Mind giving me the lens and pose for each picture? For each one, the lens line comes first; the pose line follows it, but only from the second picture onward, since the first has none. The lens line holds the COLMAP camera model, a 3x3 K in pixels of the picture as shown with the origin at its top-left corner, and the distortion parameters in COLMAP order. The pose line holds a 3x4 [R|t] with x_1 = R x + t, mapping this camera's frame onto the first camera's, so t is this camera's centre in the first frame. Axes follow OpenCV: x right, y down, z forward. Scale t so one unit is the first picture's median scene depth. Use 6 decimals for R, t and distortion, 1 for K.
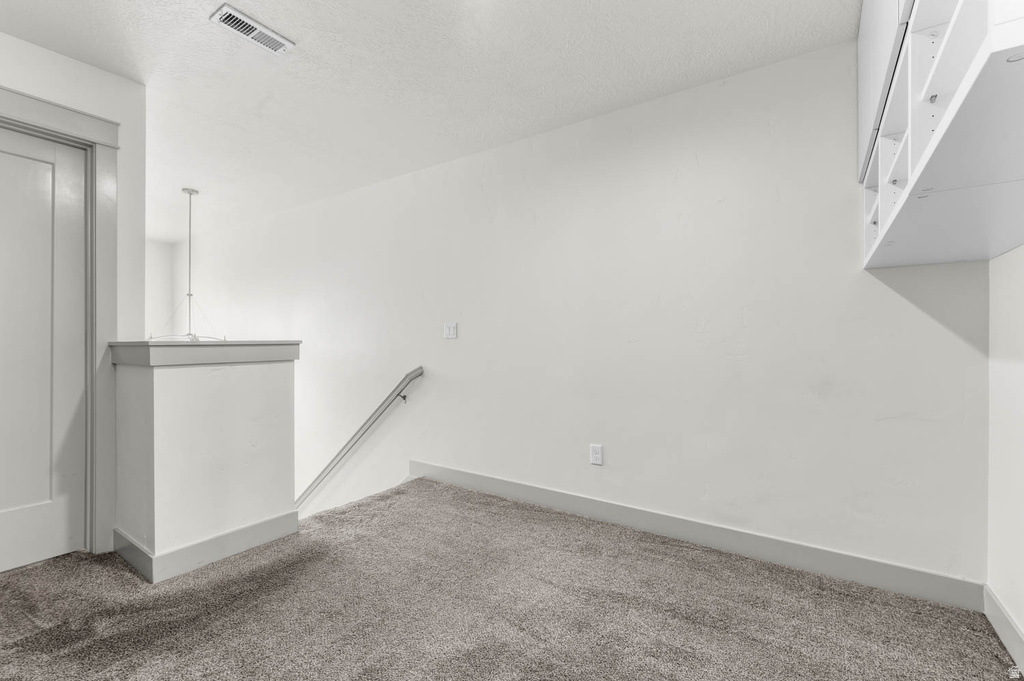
lens RADIAL K [[442.2, 0, 514.7], [0, 442.2, 345.4], [0, 0, 1]] dist [0.001222, 0.000161]
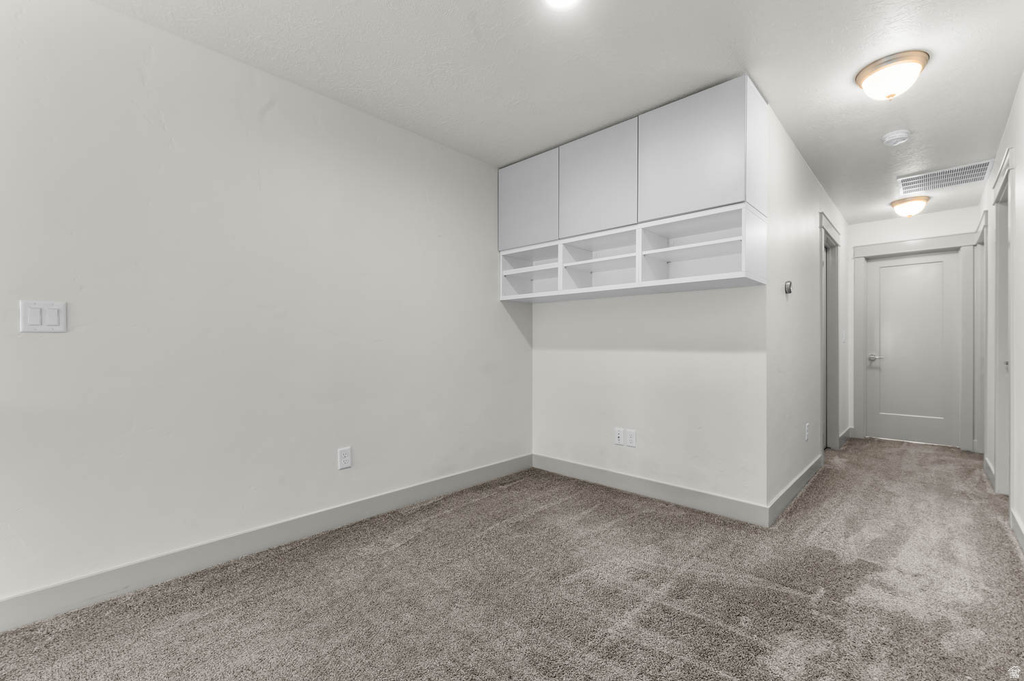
lens RADIAL K [[442.2, 0, 514.7], [0, 442.2, 345.4], [0, 0, 1]] dist [0.001222, 0.000161]
pose [[0.158762, -0.007770, 0.987286, -0.703949], [0.004483, 0.999964, 0.007149, -0.002098], [-0.987307, 0.003291, 0.158791, 0.486478]]
